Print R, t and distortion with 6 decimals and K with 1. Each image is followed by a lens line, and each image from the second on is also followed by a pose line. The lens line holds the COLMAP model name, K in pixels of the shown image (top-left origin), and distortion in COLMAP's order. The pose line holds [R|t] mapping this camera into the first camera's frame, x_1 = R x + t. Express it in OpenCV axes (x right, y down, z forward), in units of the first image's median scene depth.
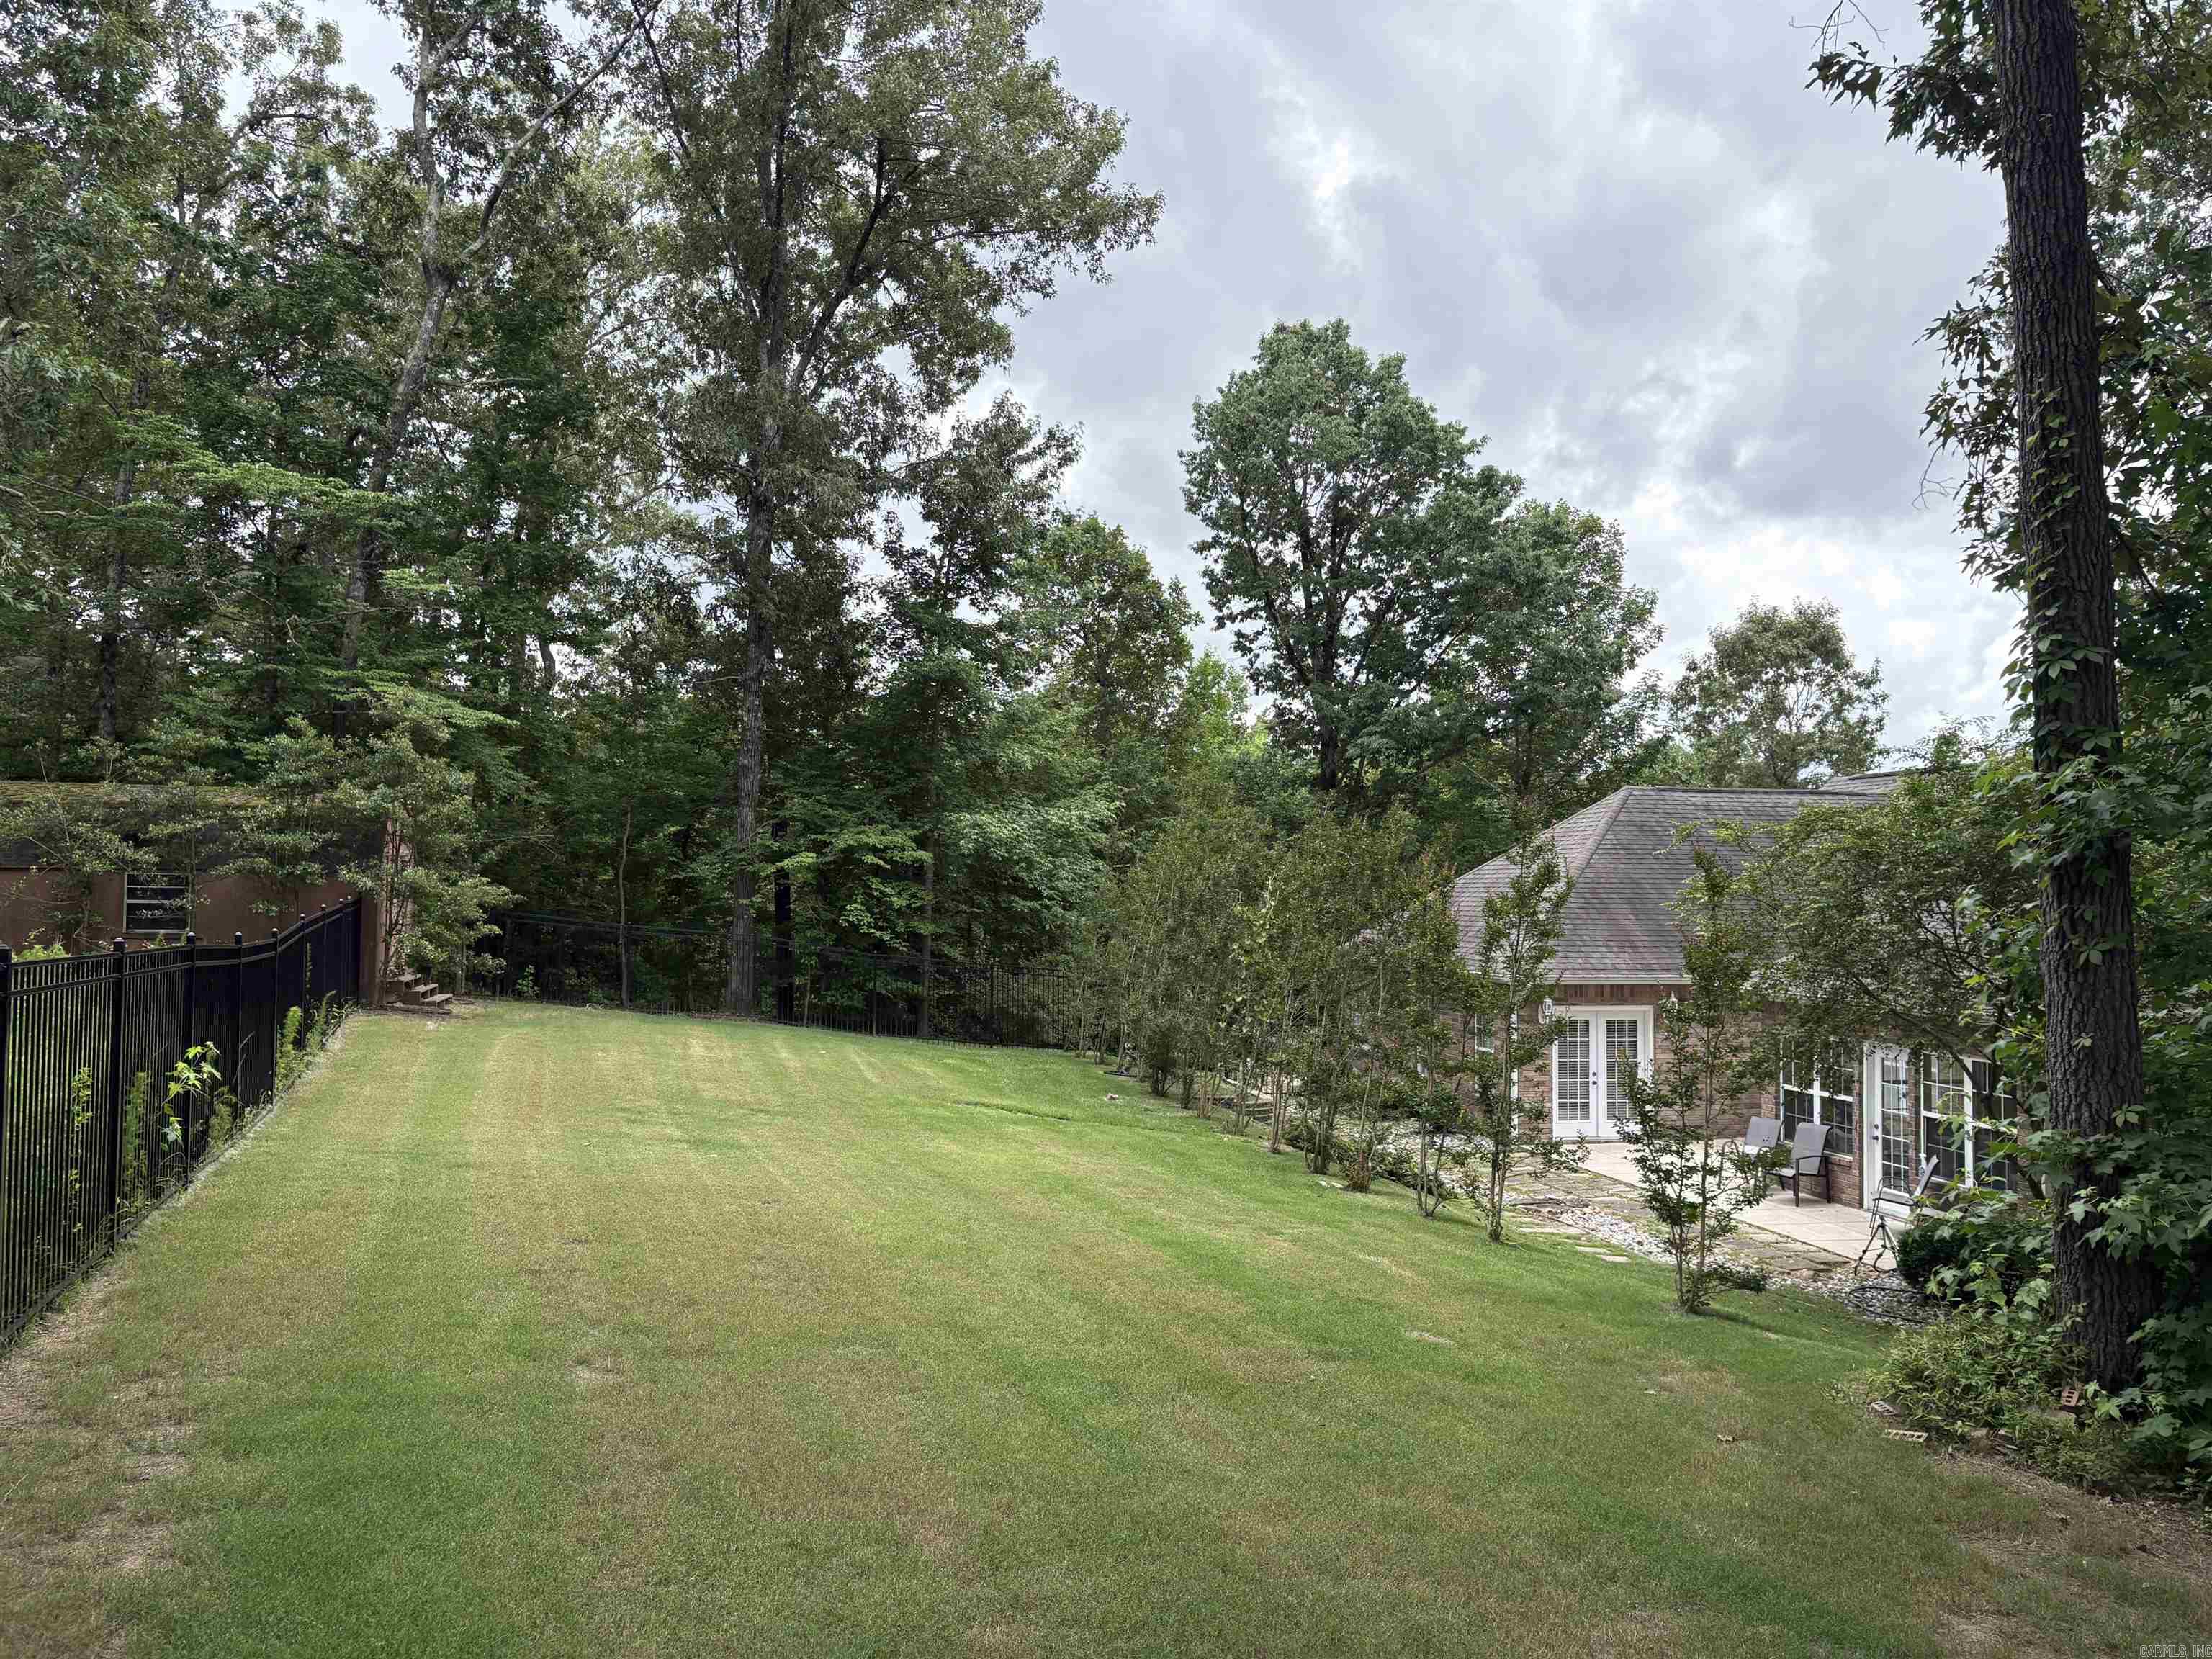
lens RADIAL K [[1701.4, 0, 1107.4], [0, 1701.4, 841.2], [0, 0, 1]] dist [0.007701, 0.001586]
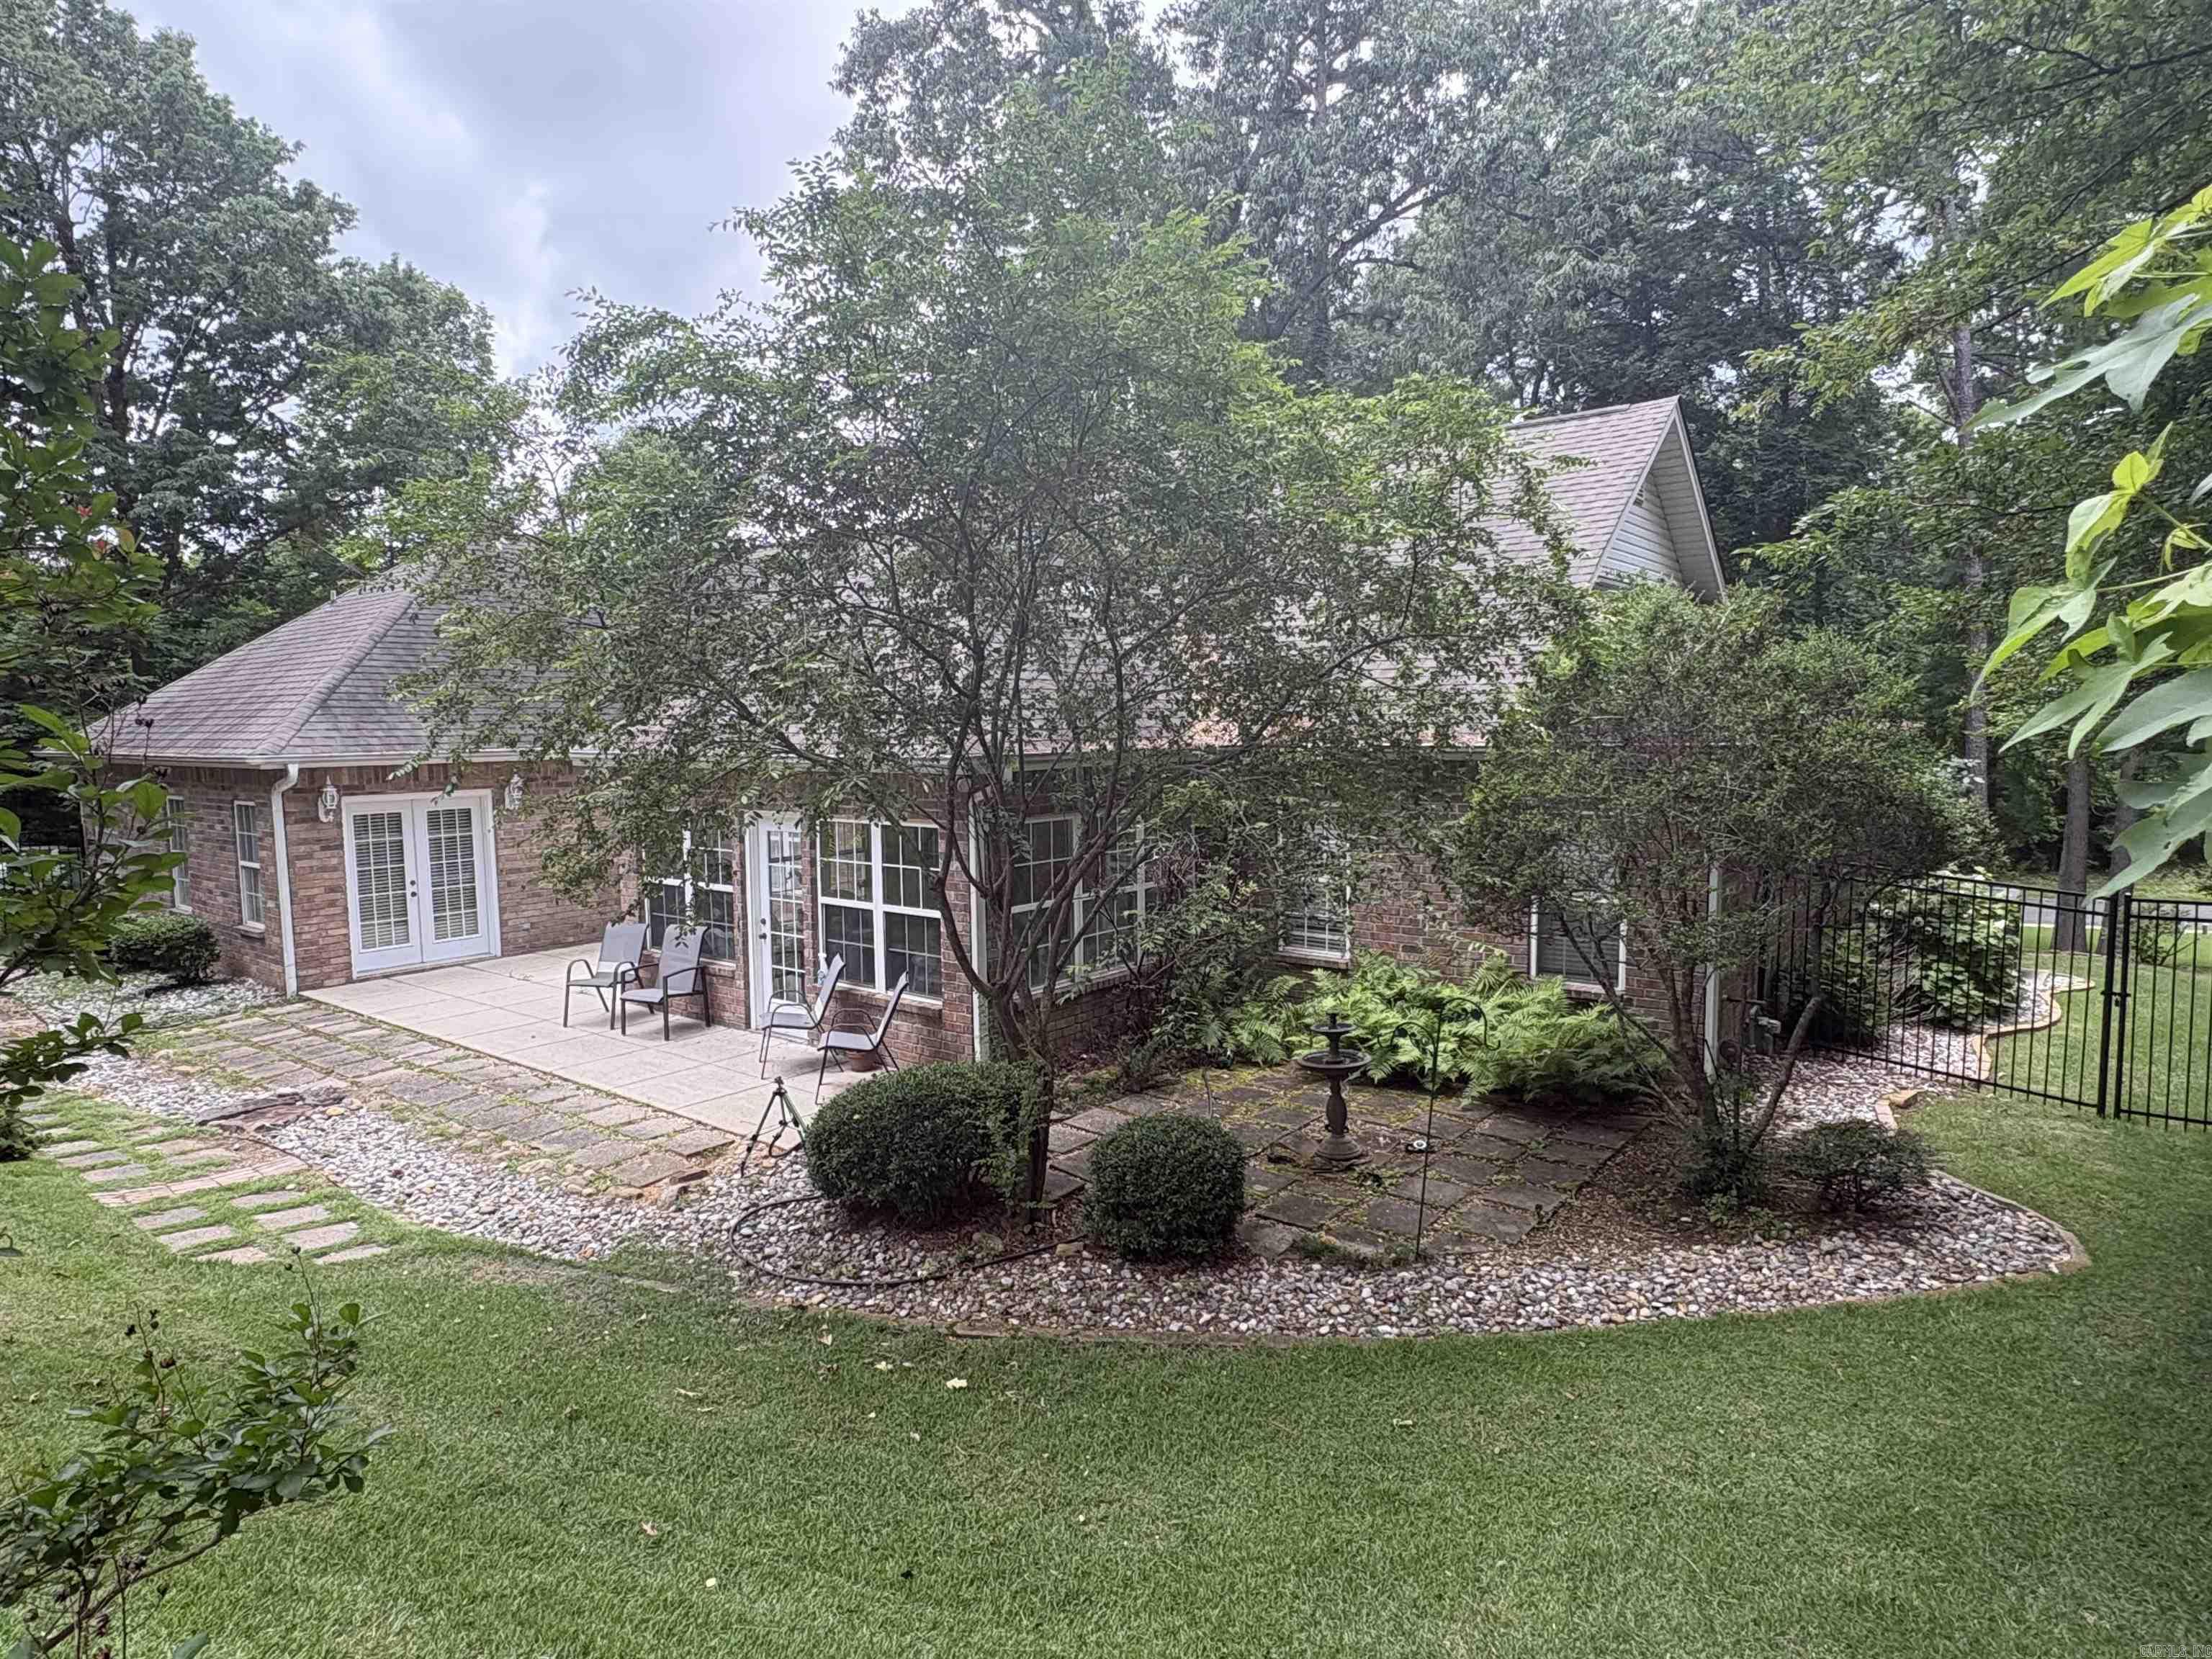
lens RADIAL K [[1289.4, 0, 1107.2], [0, 1289.4, 833.1], [0, 0, 1]] dist [0.004918, 0.002270]
pose [[0.769970, -0.074358, 0.633733, 0.201718], [0.000003, 0.993187, 0.116530, 0.059261], [-0.638081, -0.089723, 0.764724, 0.453156]]
